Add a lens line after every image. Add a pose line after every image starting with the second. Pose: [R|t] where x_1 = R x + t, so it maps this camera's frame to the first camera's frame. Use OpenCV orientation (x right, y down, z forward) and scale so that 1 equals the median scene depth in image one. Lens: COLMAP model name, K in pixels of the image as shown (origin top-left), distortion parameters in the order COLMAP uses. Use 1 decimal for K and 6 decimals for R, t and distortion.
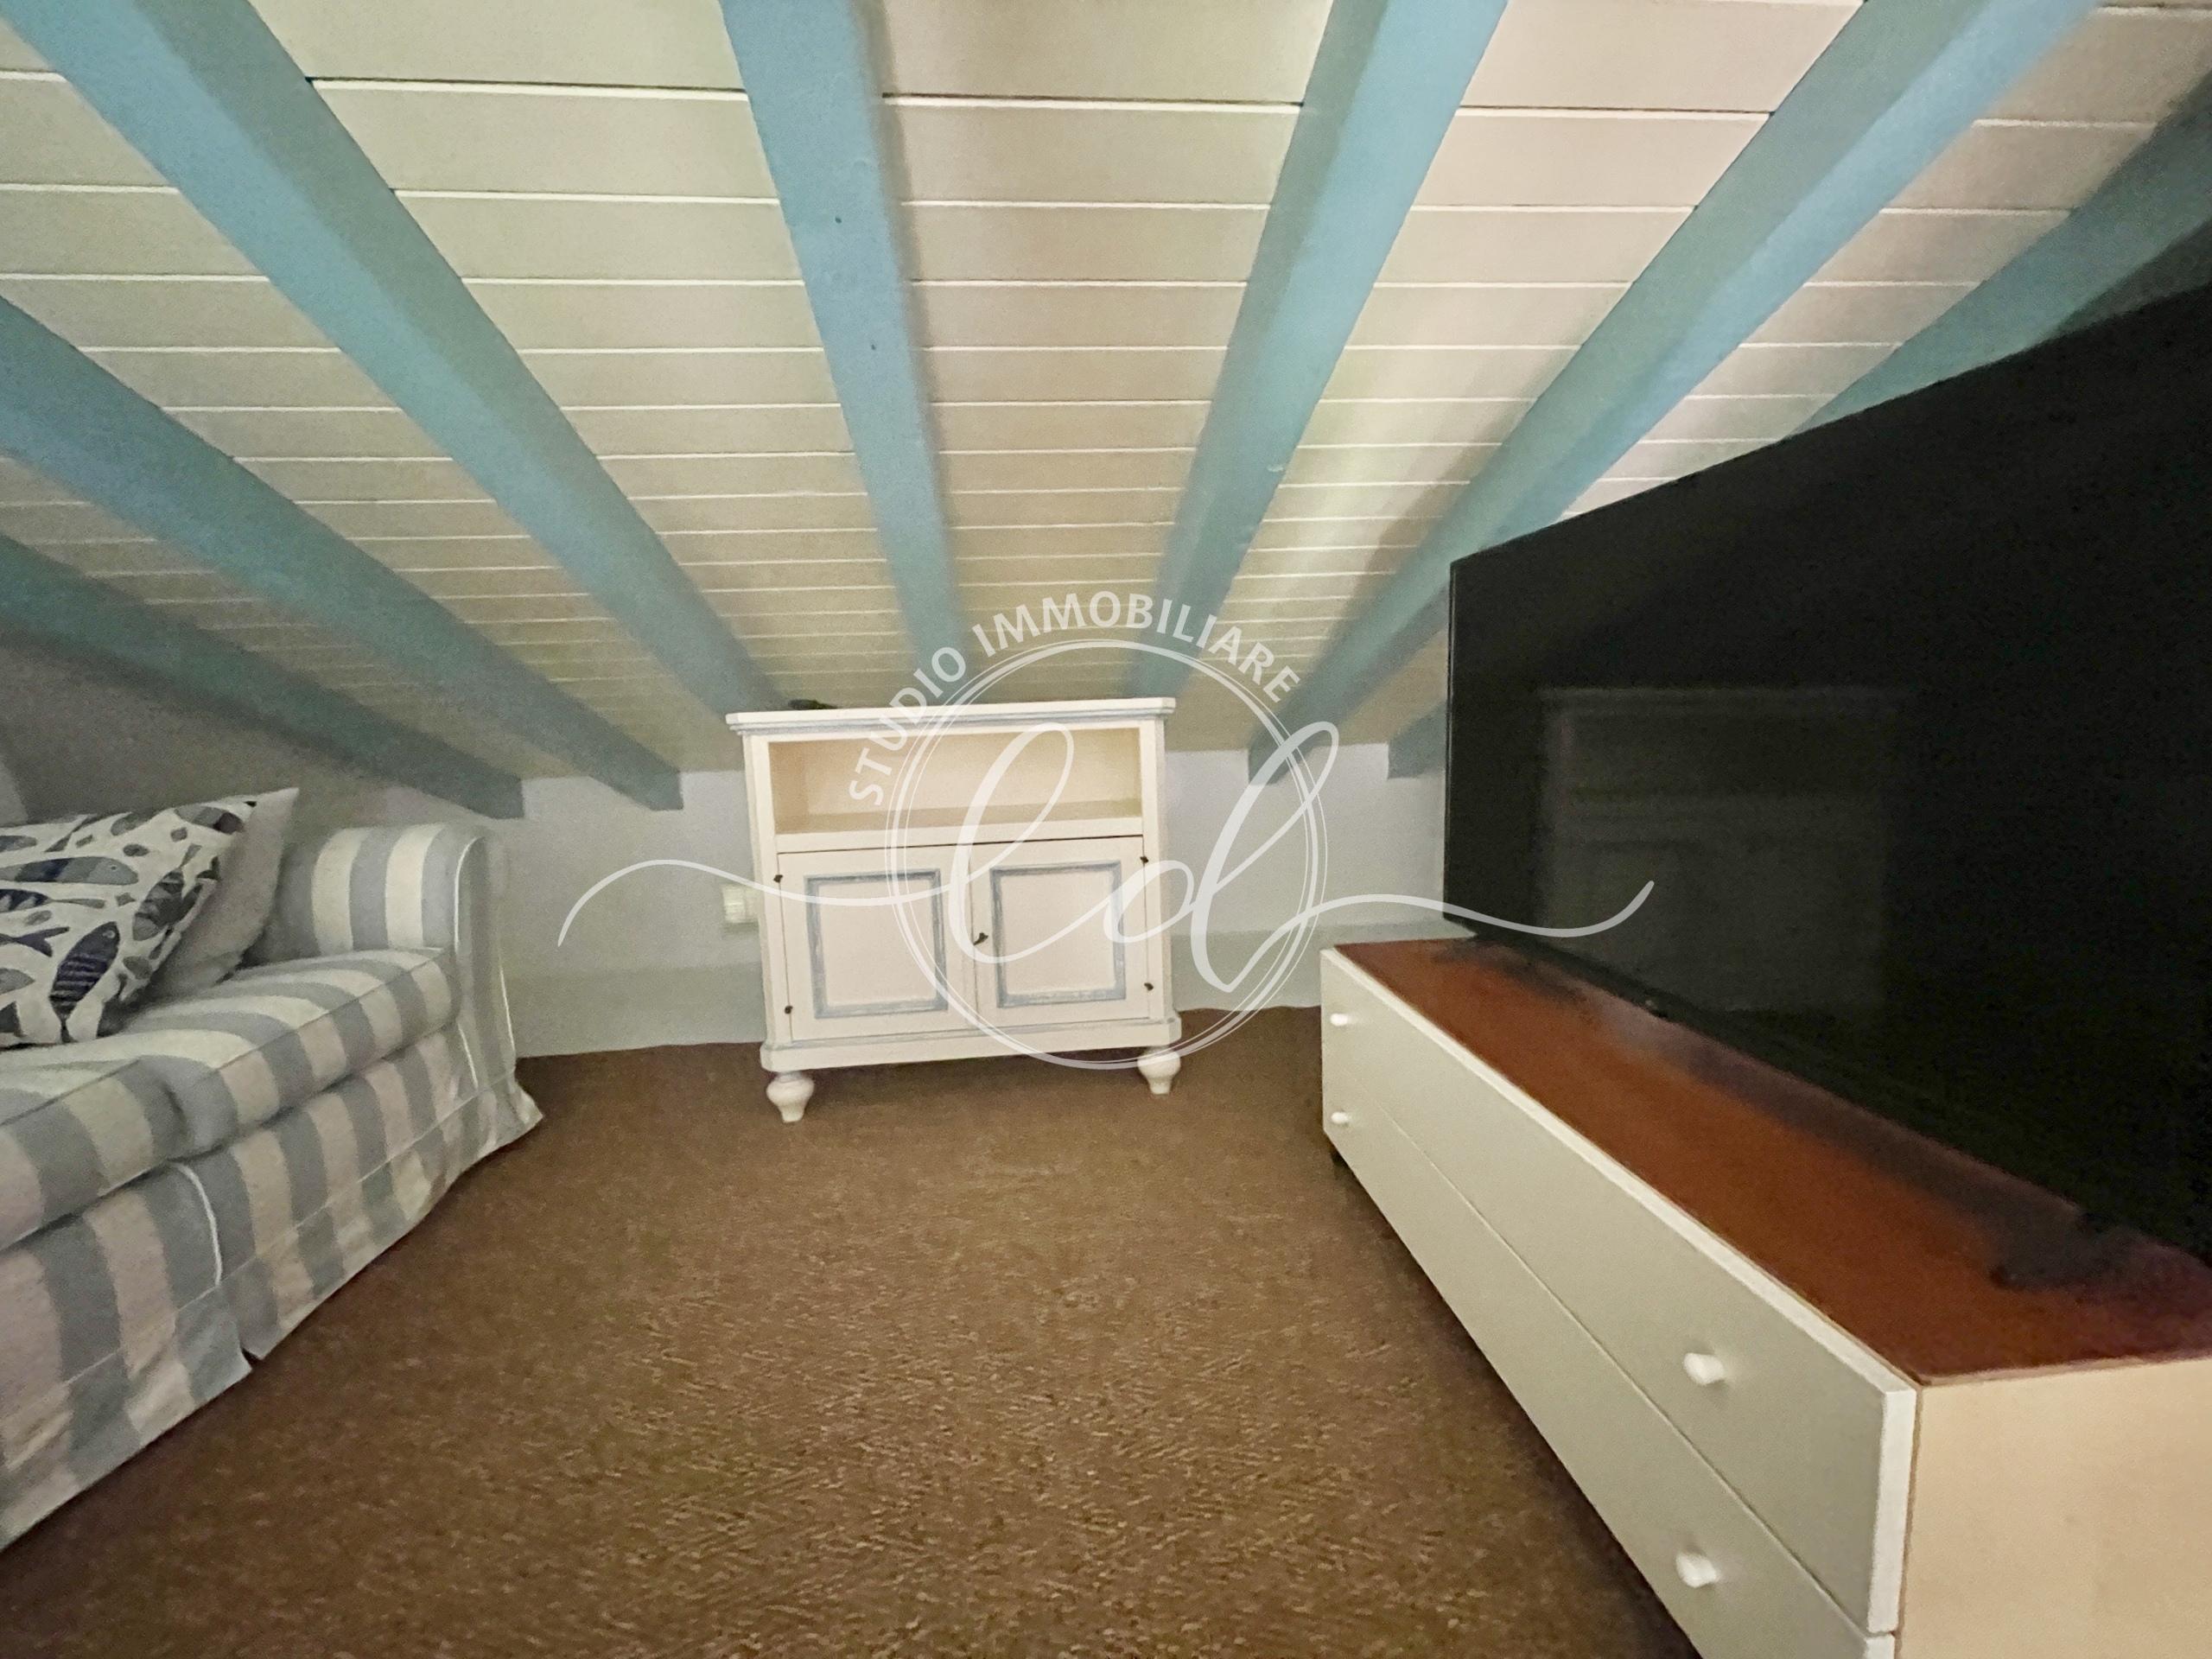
lens RADIAL K [[901.2, 0, 1100.0], [0, 901.2, 833.0], [0, 0, 1]] dist [0.001750, 0.000210]
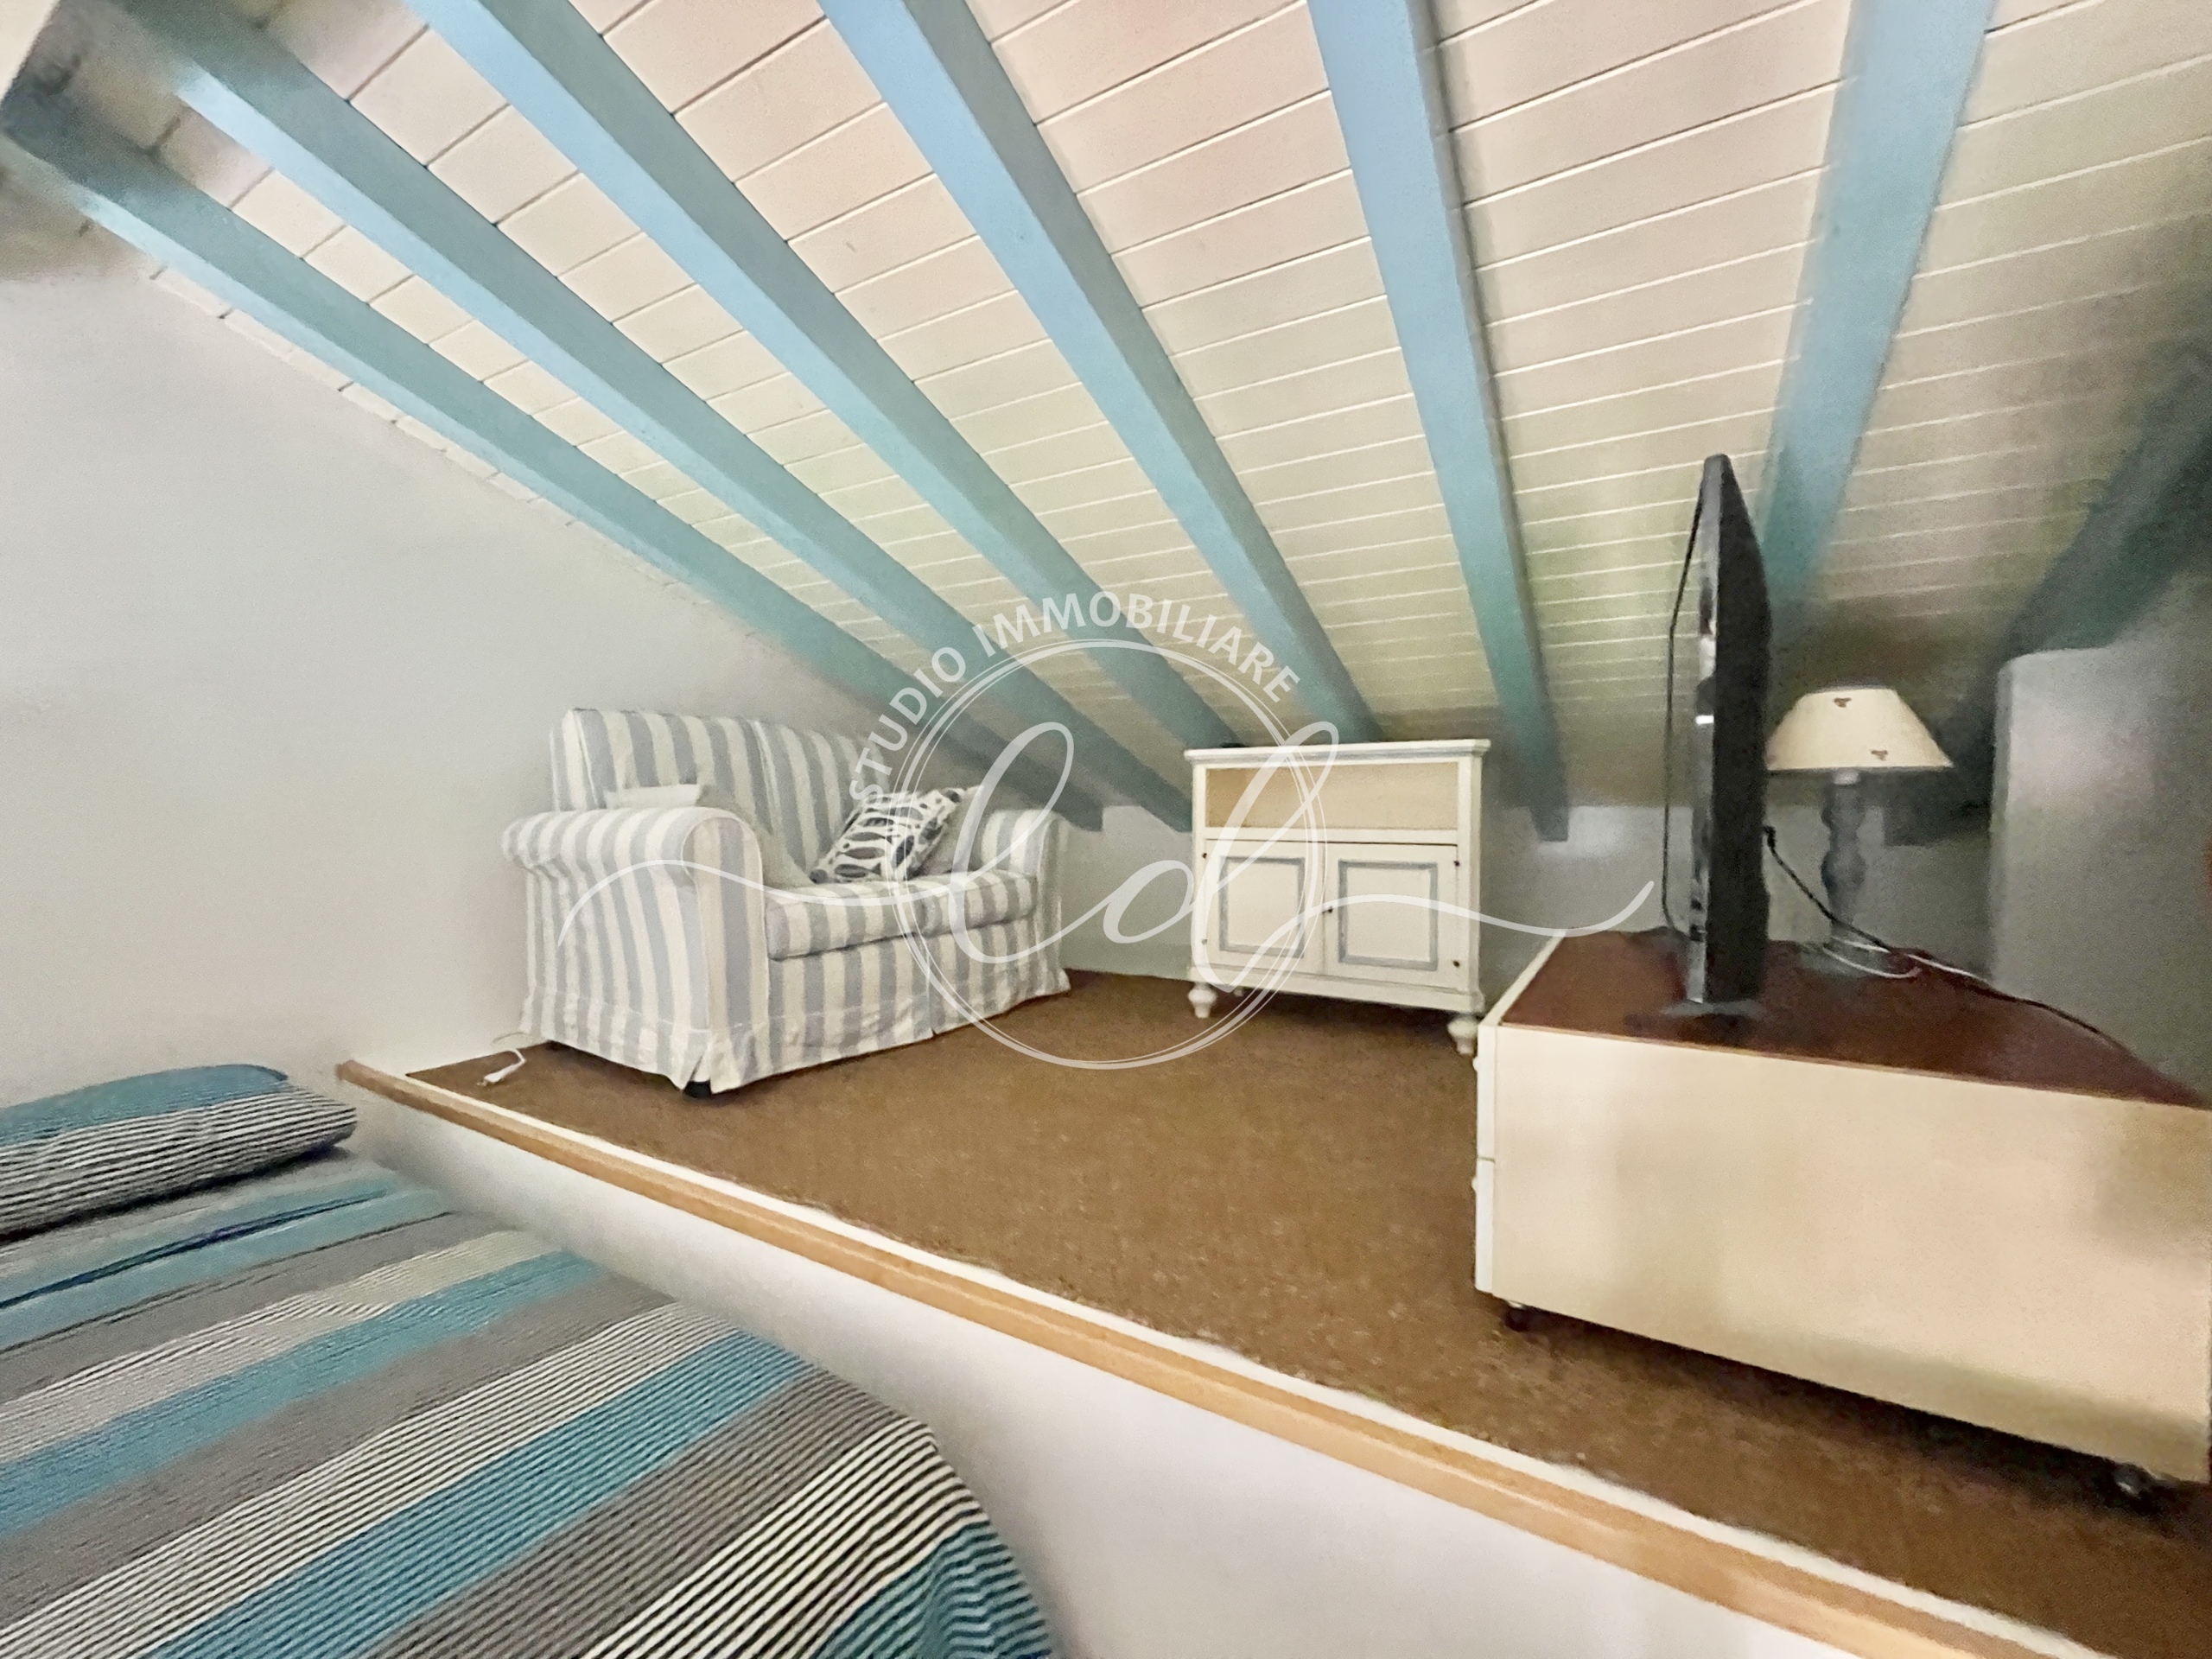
lens RADIAL K [[901.2, 0, 1091.6], [0, 901.2, 815.3], [0, 0, 1]] dist [0.001750, 0.000210]
pose [[0.806102, 0.044796, -0.590079, 0.471881], [-0.107863, 0.991550, -0.072076, 0.135171], [0.581864, 0.121748, 0.804122, -0.443002]]
